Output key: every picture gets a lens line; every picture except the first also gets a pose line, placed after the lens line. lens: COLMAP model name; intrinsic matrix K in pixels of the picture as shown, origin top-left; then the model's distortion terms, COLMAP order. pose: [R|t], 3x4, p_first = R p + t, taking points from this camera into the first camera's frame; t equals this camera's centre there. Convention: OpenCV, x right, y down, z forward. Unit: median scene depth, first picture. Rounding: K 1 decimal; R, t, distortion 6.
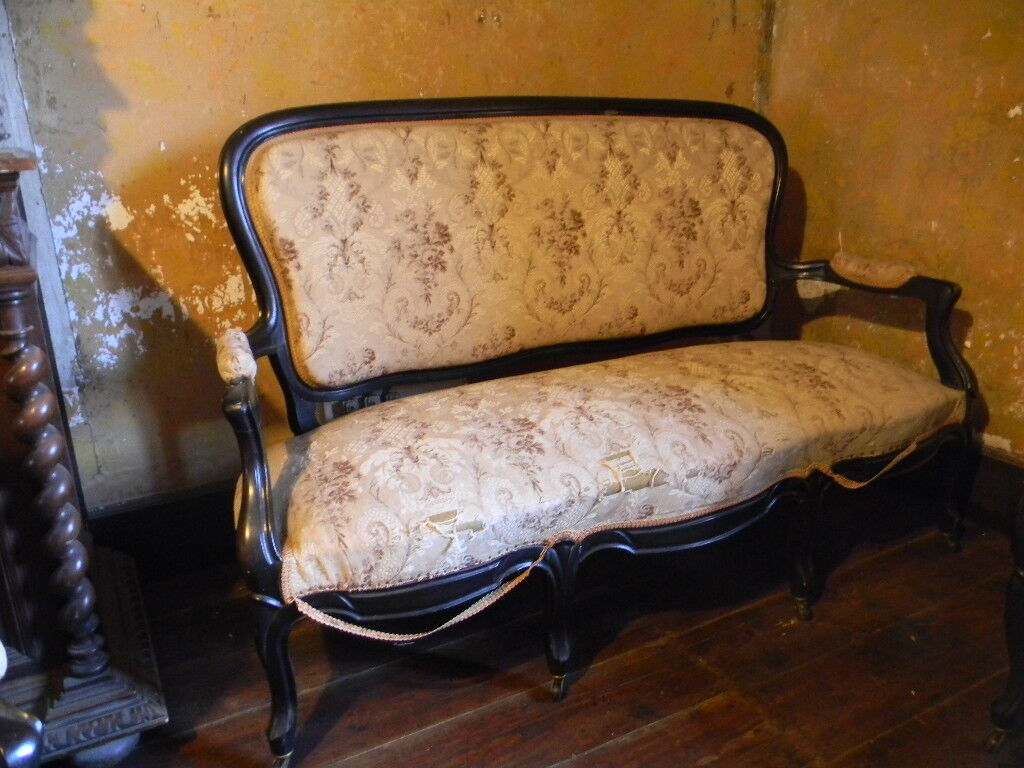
lens RADIAL K [[809.9, 0, 506.6], [0, 809.9, 384.9], [0, 0, 1]] dist [0.003199, -0.022766]
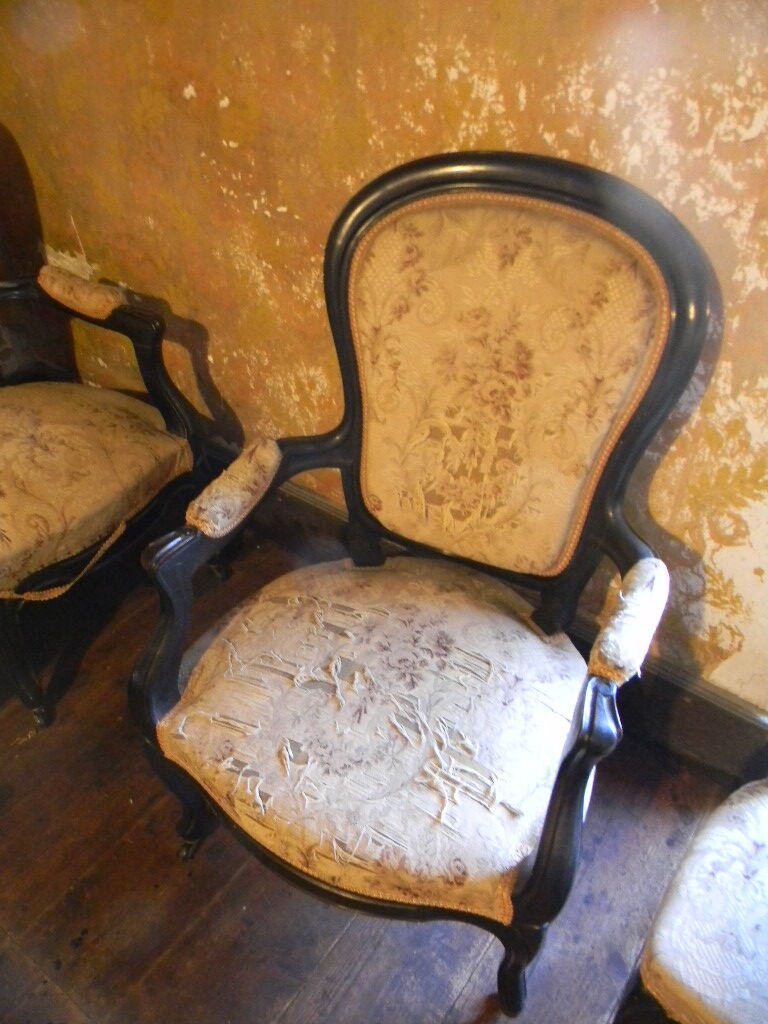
lens RADIAL K [[809.9, 0, 383.0], [0, 809.9, 507.4], [0, 0, 1]] dist [0.003199, -0.022766]
pose [[0.896536, -0.240156, 0.372221, 0.423796], [0.098702, 0.927460, 0.360661, -0.237477], [-0.431835, -0.286606, 0.855205, 0.105365]]
